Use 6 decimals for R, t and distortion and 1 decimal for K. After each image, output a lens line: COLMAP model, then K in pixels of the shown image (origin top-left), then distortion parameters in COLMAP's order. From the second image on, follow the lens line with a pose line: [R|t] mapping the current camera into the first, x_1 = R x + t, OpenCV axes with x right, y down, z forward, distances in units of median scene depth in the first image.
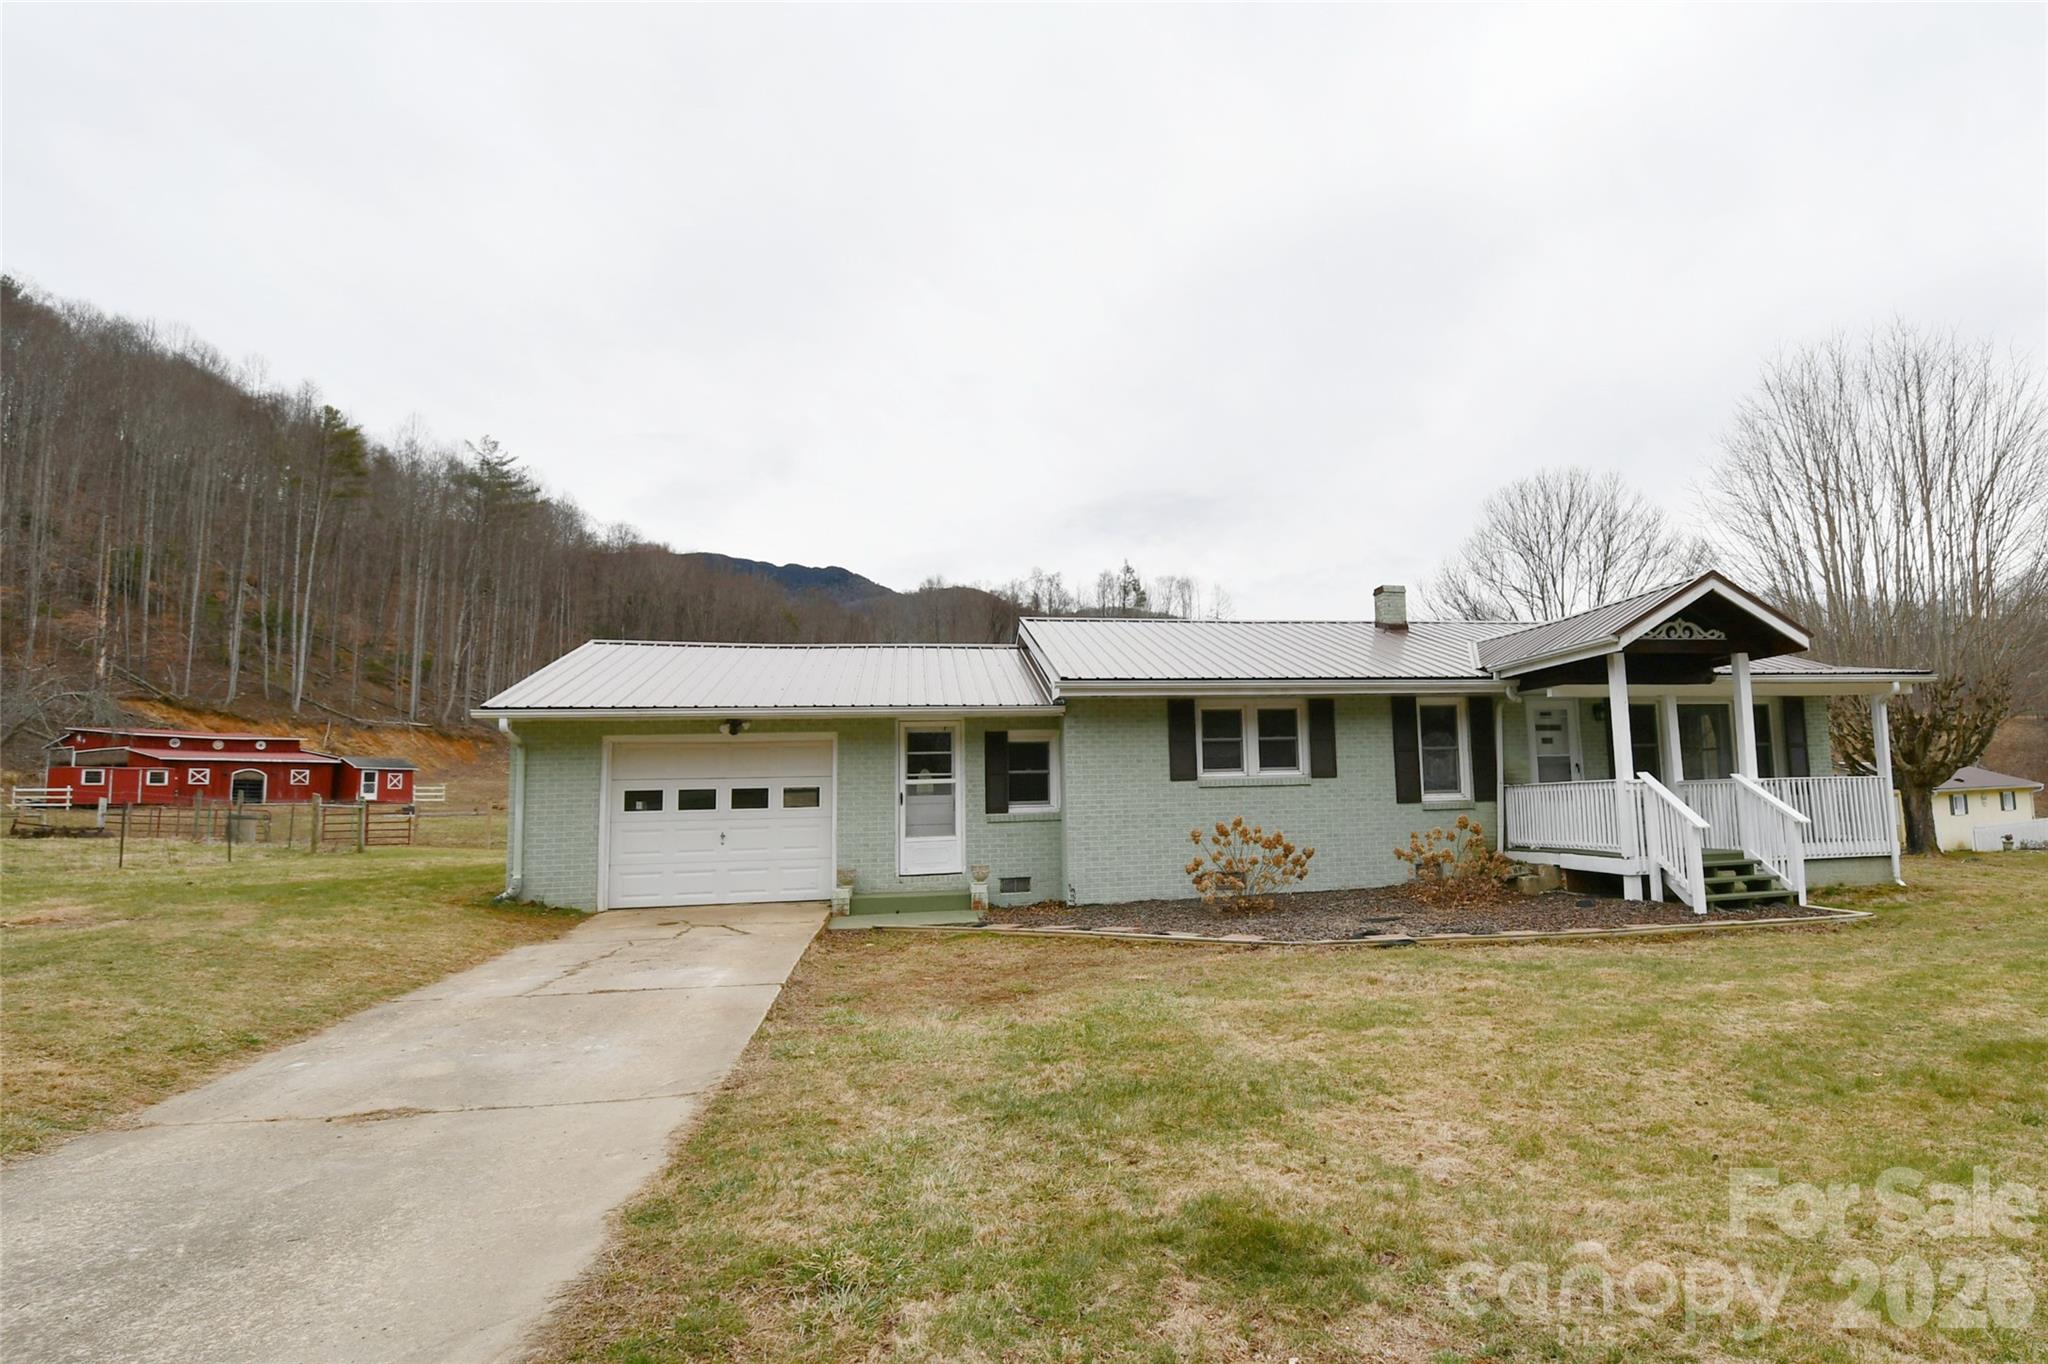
lens RADIAL K [[976.4, 0, 1044.3], [0, 976.4, 685.4], [0, 0, 1]] dist [0.002522, -0.009360]
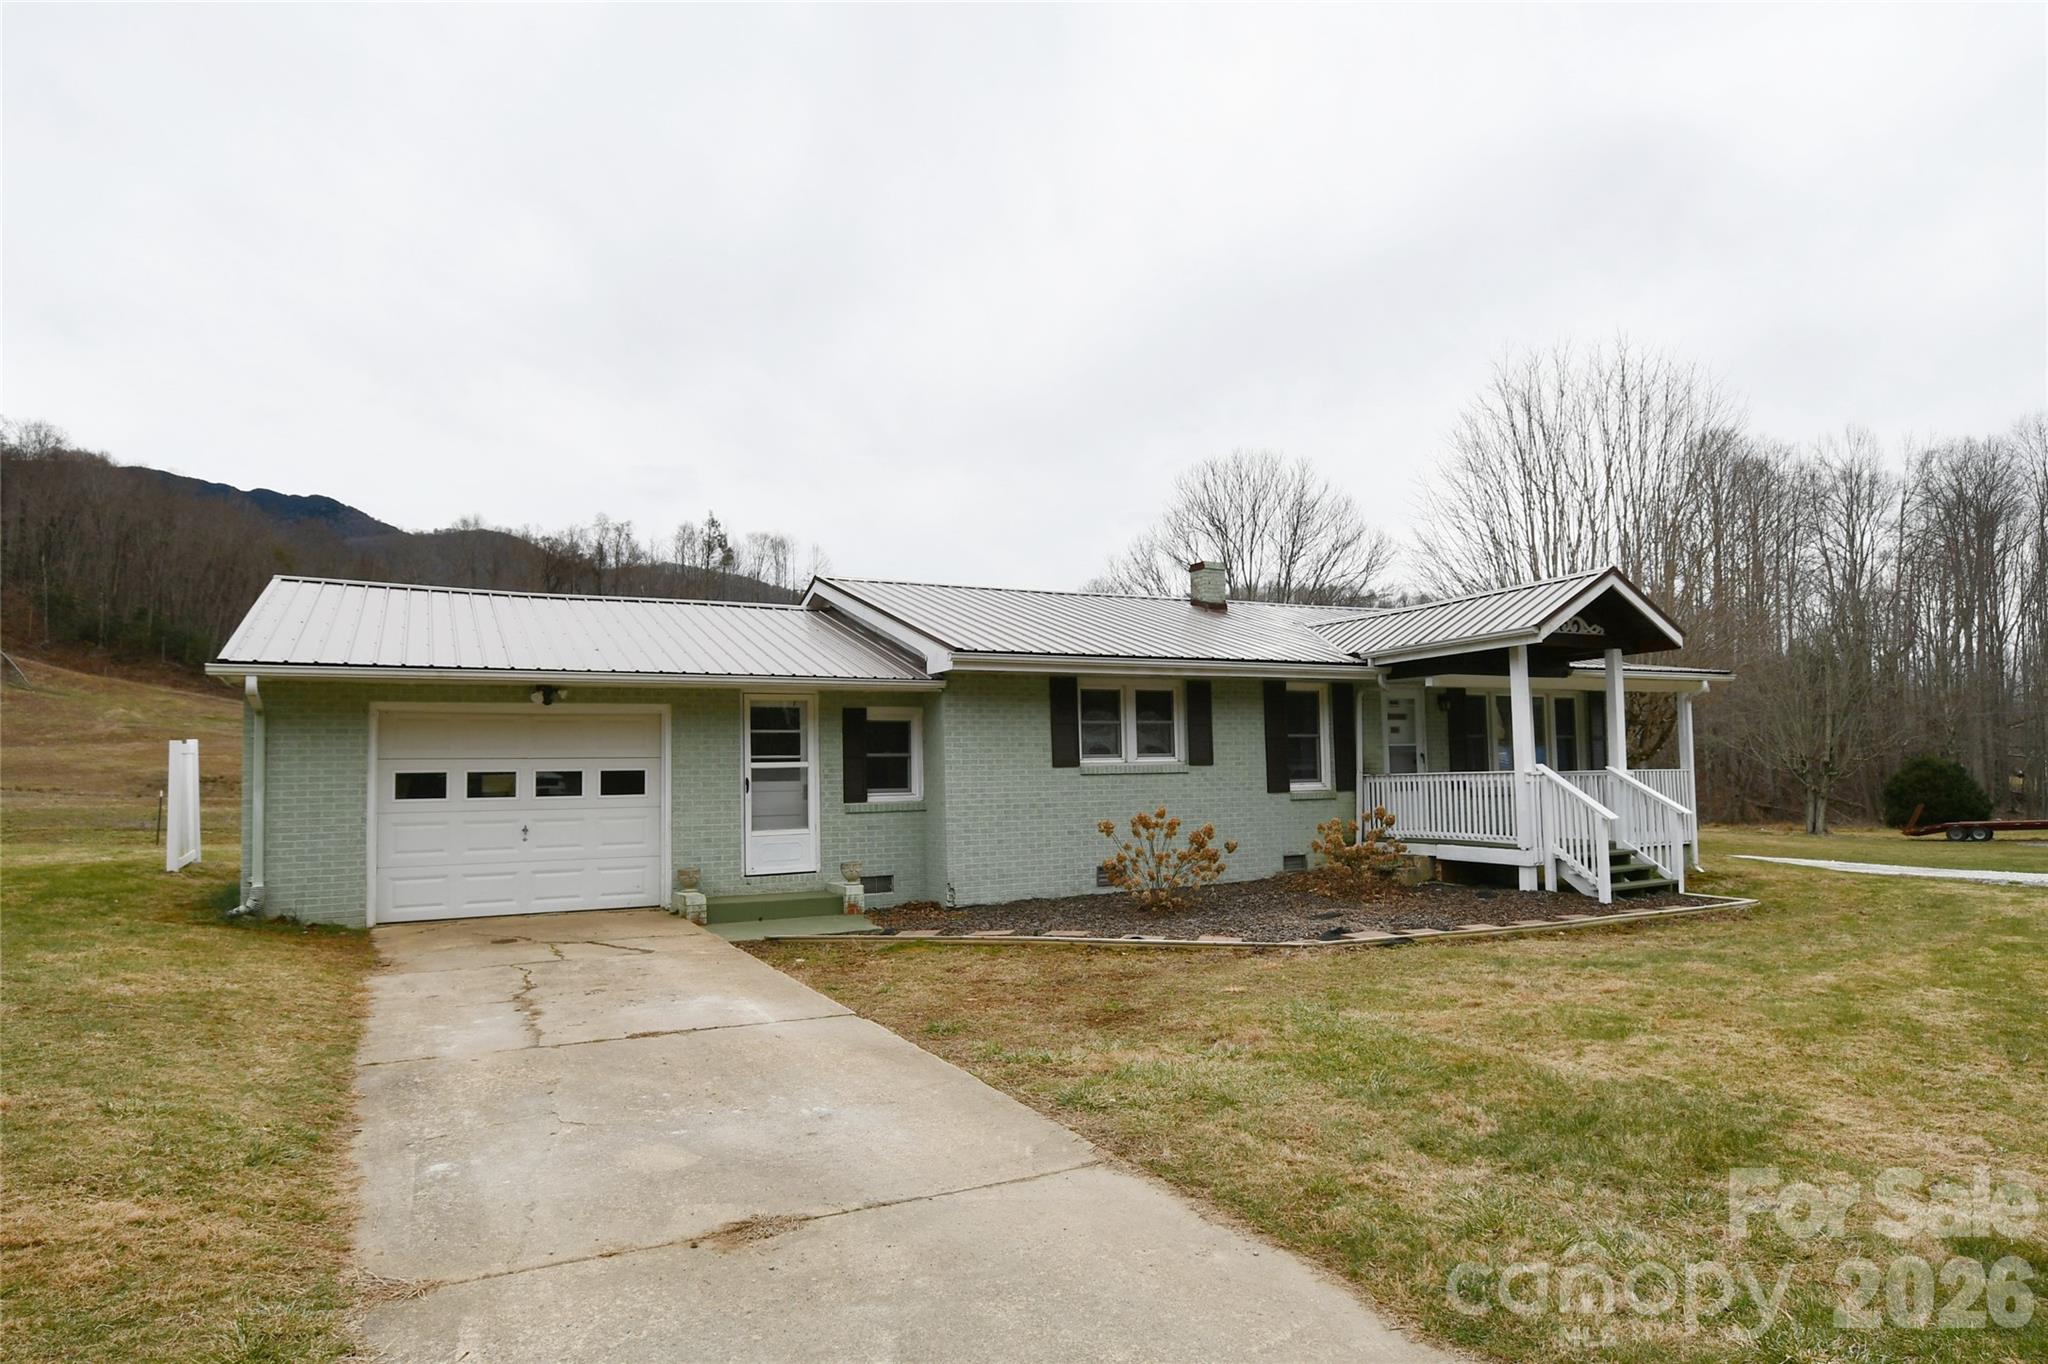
lens RADIAL K [[1083.7, 0, 1039.8], [0, 1083.7, 687.1], [0, 0, 1]] dist [0.000600, 0.000414]
pose [[0.970155, 0.028130, 0.240847, -0.141625], [-0.034503, 0.999156, 0.022284, 0.002161], [-0.240017, -0.029929, 0.970307, 0.036150]]
